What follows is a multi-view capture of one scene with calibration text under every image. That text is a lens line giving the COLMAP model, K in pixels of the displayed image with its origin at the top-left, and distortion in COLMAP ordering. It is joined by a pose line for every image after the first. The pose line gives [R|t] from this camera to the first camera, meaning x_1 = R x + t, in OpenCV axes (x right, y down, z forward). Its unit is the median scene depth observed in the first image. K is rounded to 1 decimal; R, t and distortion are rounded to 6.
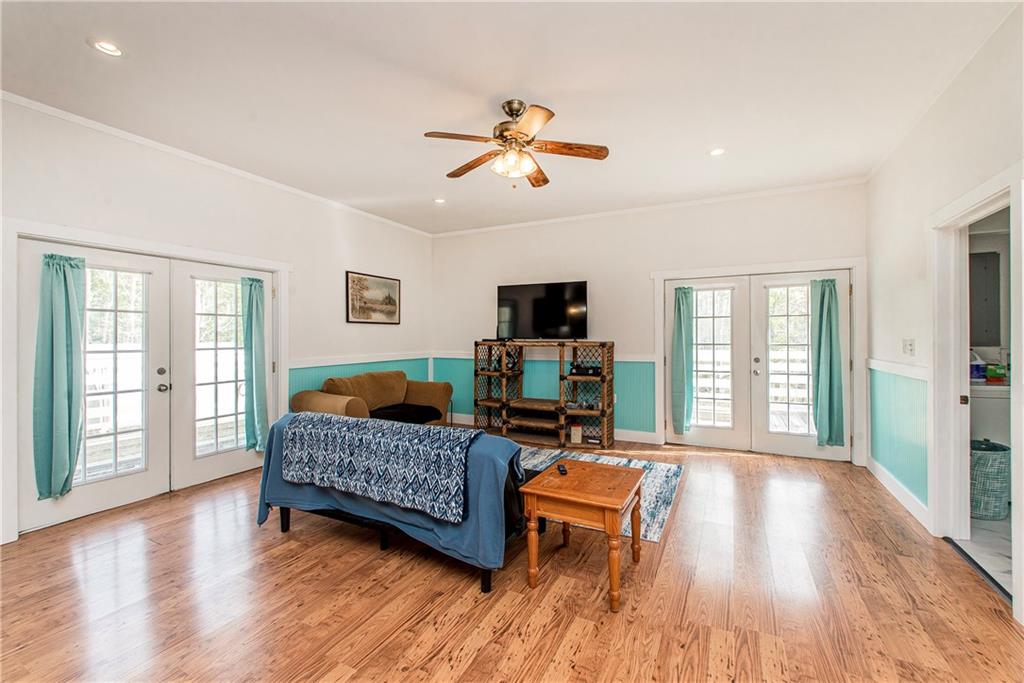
lens RADIAL K [[421.8, 0, 516.5], [0, 421.8, 337.2], [0, 0, 1]] dist [-0.001385, -0.000542]
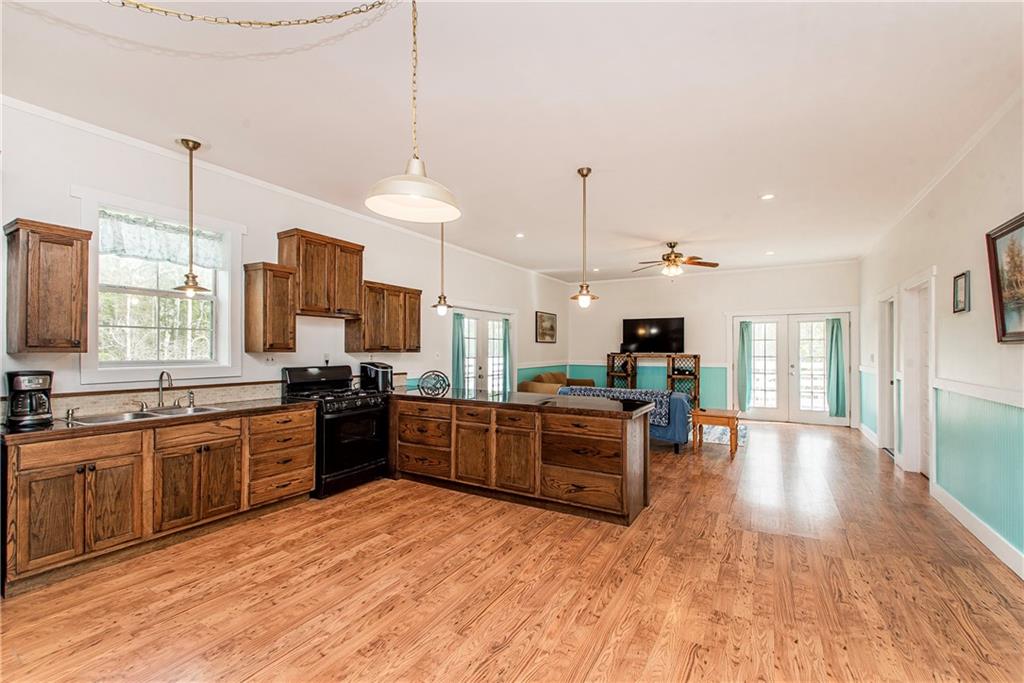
lens RADIAL K [[438.6, 0, 509.2], [0, 438.6, 346.8], [0, 0, 1]] dist [0.001061, -0.000291]
pose [[0.997952, 0.005267, -0.063754, -0.410237], [-0.005753, 0.999956, -0.007443, -0.003054], [0.063712, 0.007794, 0.997938, -0.753507]]
